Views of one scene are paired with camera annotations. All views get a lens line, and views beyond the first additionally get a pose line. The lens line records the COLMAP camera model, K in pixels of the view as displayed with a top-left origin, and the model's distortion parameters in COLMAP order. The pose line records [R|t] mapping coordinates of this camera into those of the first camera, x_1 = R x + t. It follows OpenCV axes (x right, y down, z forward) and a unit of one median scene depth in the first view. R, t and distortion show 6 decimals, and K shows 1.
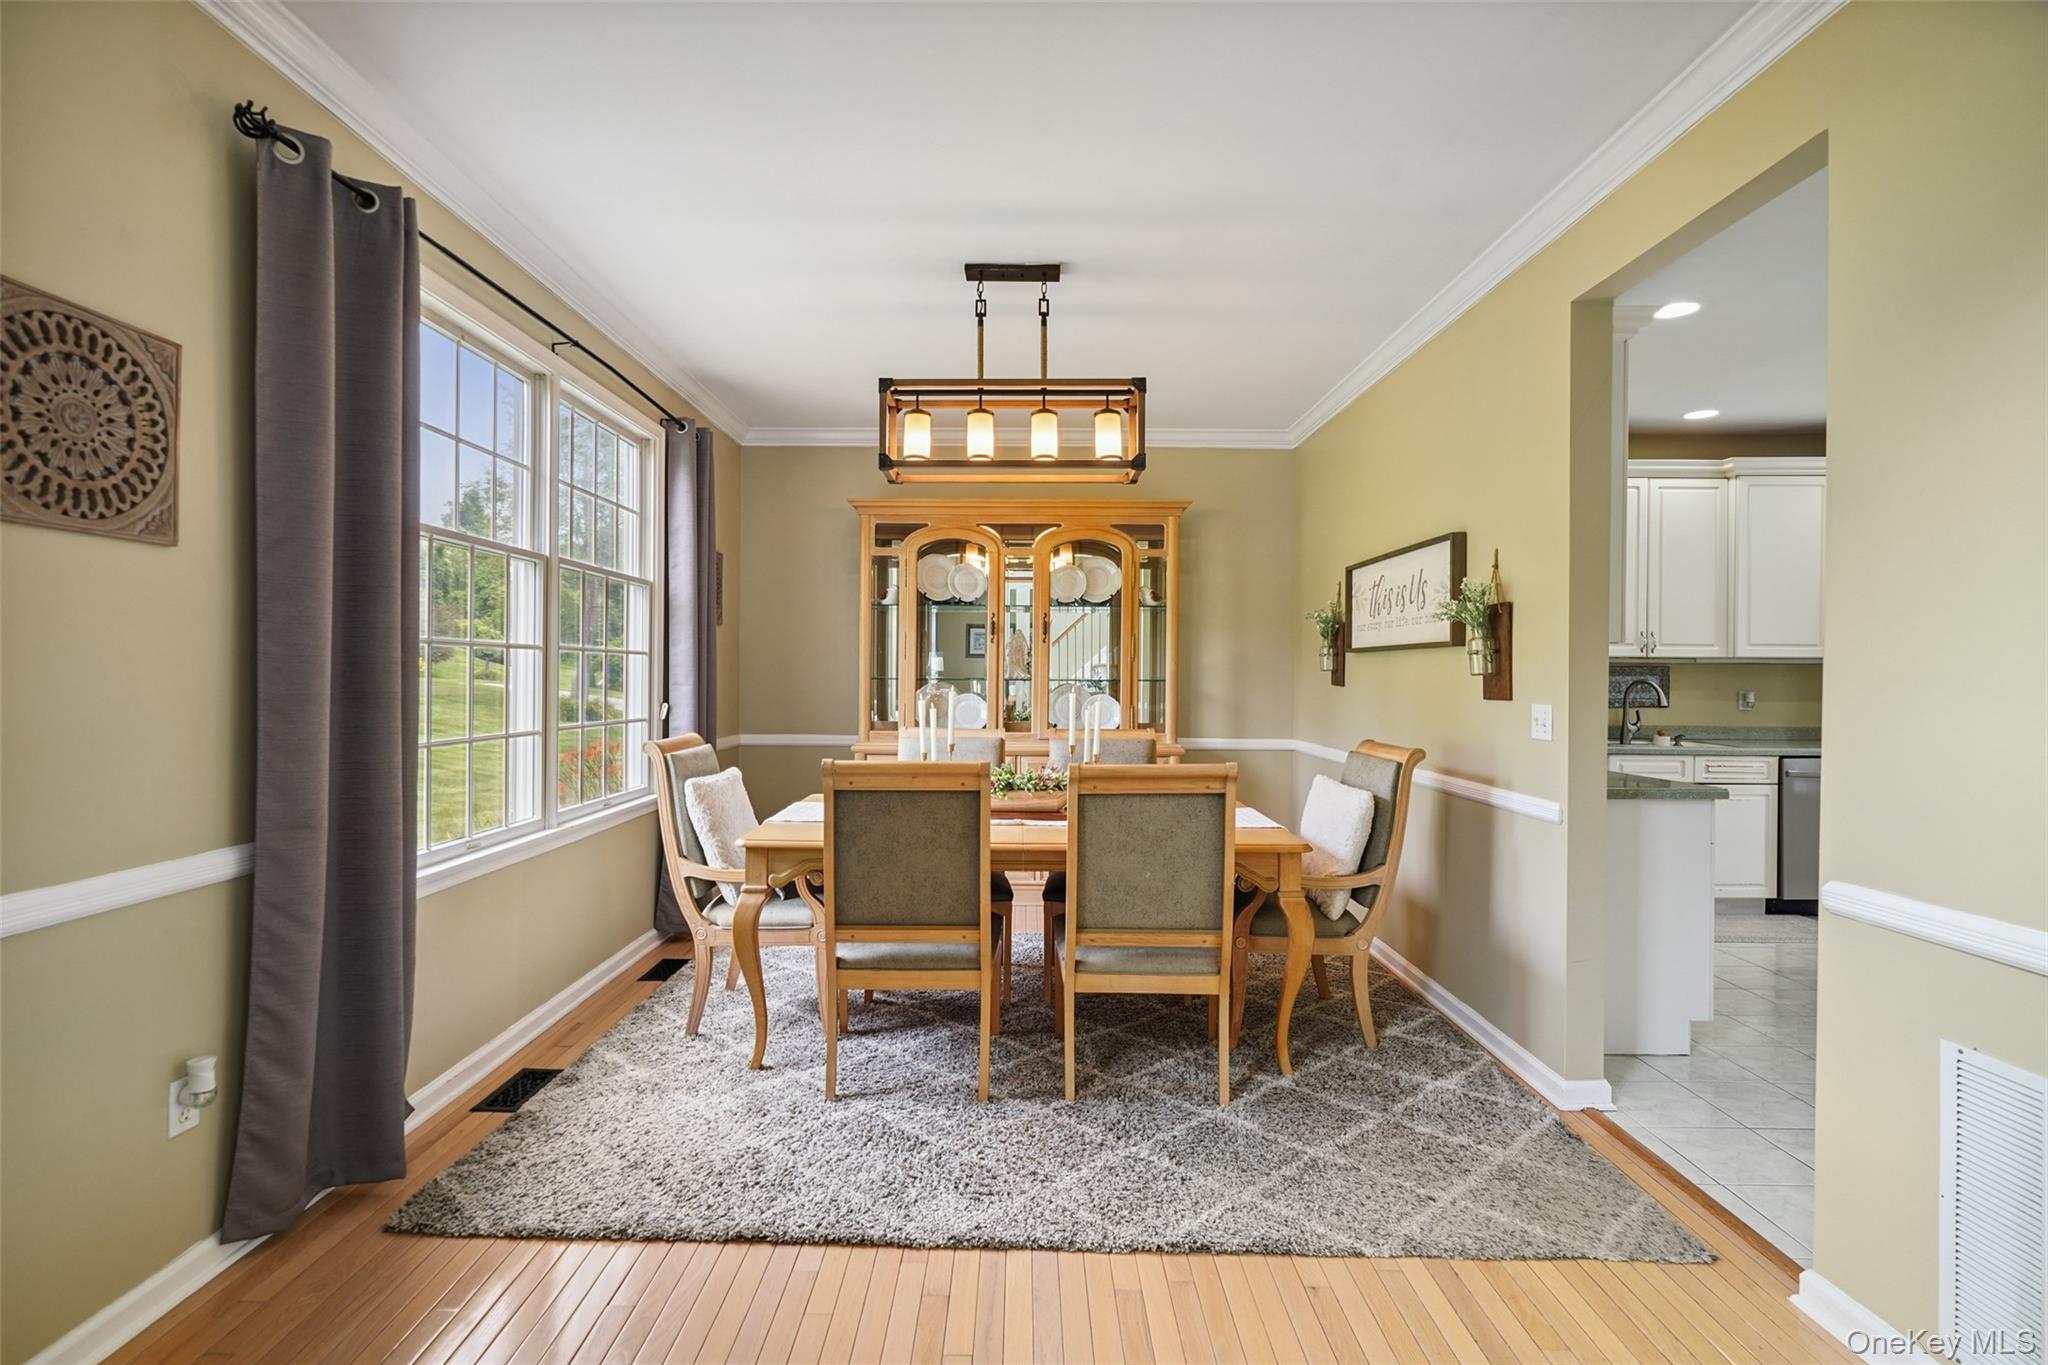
lens RADIAL K [[954.7, 0, 1009.7], [0, 954.7, 677.7], [0, 0, 1]] dist [-0.007434, 0.002113]
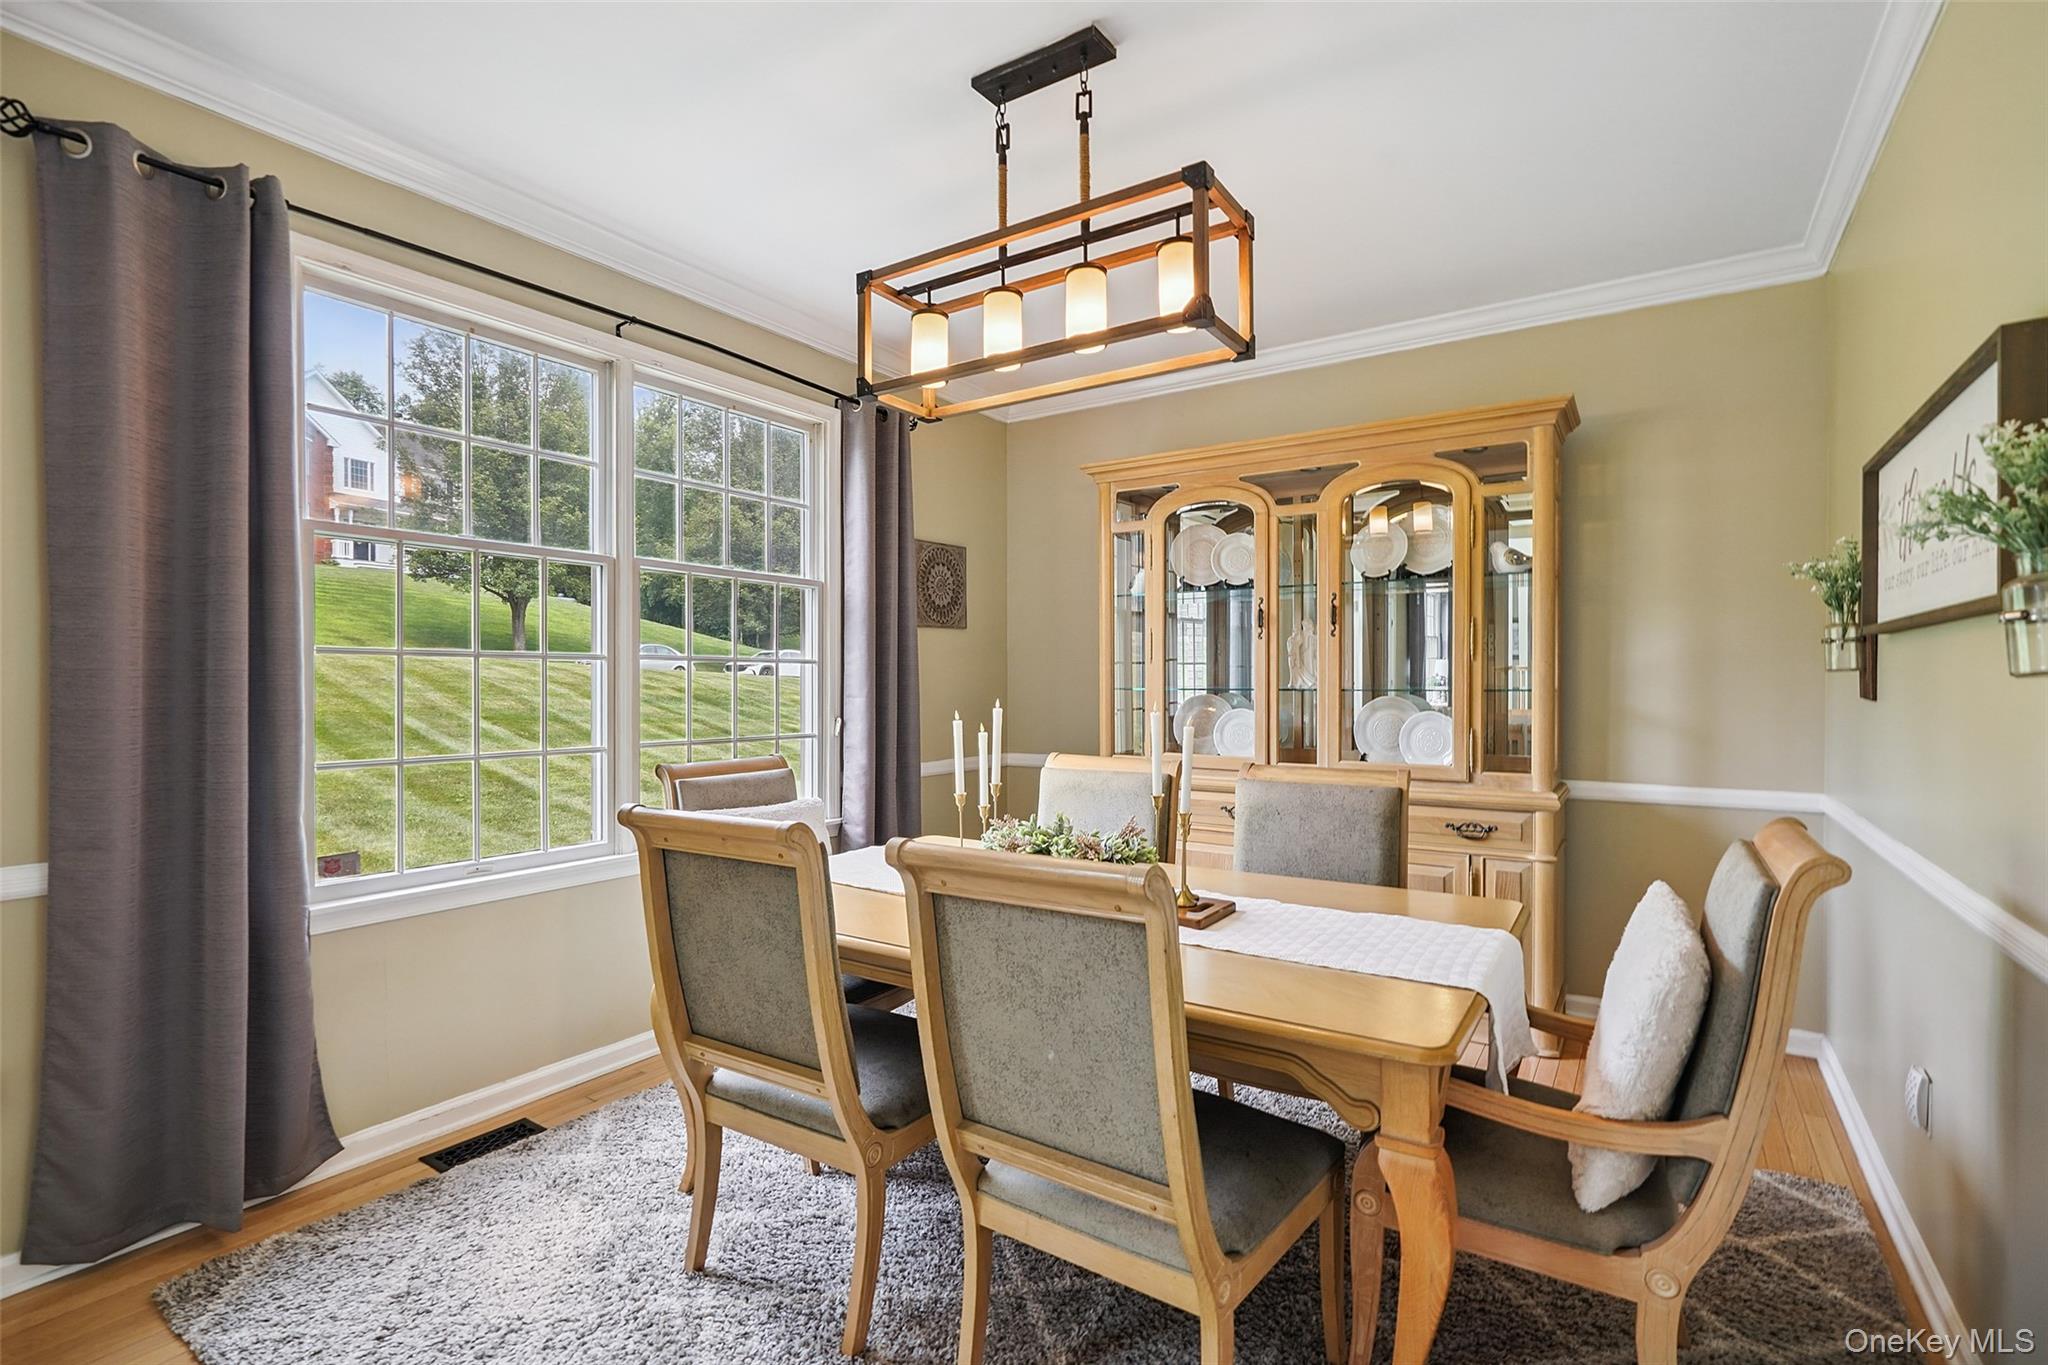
lens RADIAL K [[954.7, 0, 1028.4], [0, 954.7, 688.1], [0, 0, 1]] dist [-0.007434, 0.002113]
pose [[0.833986, -0.004009, -0.551772, 0.367036], [0.005072, 0.999987, 0.000400, 0.000083], [0.551763, -0.003132, 0.833995, 0.465529]]
